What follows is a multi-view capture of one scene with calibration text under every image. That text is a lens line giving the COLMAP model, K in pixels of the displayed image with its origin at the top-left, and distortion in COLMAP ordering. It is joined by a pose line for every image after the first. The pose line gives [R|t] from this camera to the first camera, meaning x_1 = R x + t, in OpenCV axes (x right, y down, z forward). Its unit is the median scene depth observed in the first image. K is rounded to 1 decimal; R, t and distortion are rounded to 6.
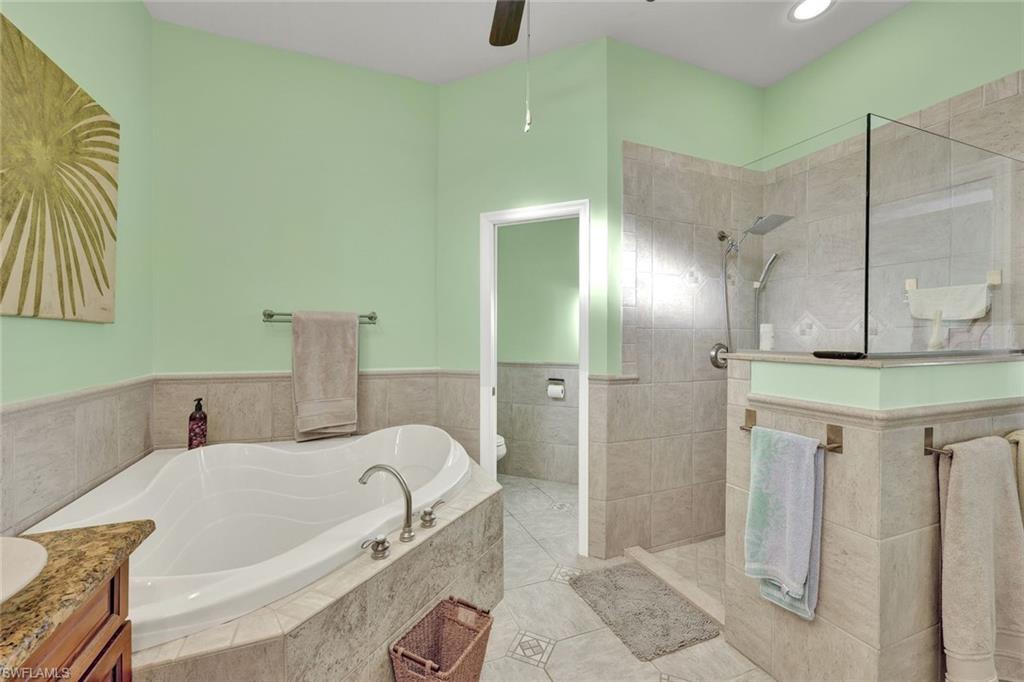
lens RADIAL K [[409.8, 0, 511.0], [0, 409.8, 340.6], [0, 0, 1]] dist [-0.000569, 0.000699]
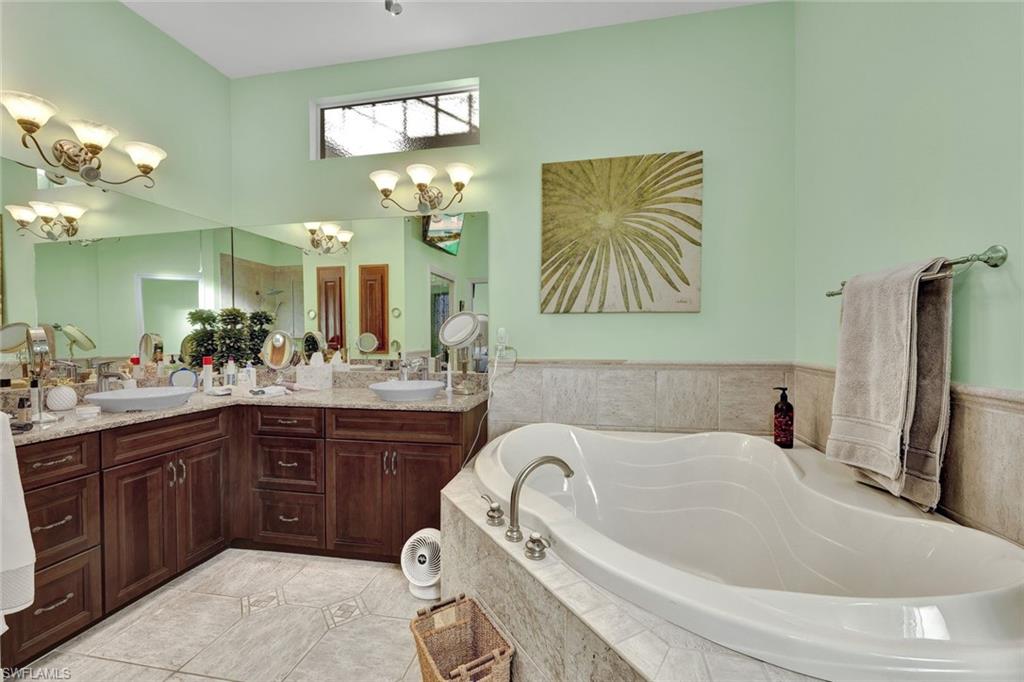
lens RADIAL K [[409.8, 0, 511.0], [0, 409.8, 340.6], [0, 0, 1]] dist [-0.000569, 0.000699]
pose [[-0.532145, 0.009493, -0.846600, 0.488408], [-0.004447, 0.999892, 0.014007, 0.037612], [0.846642, 0.011219, -0.532045, 1.416124]]
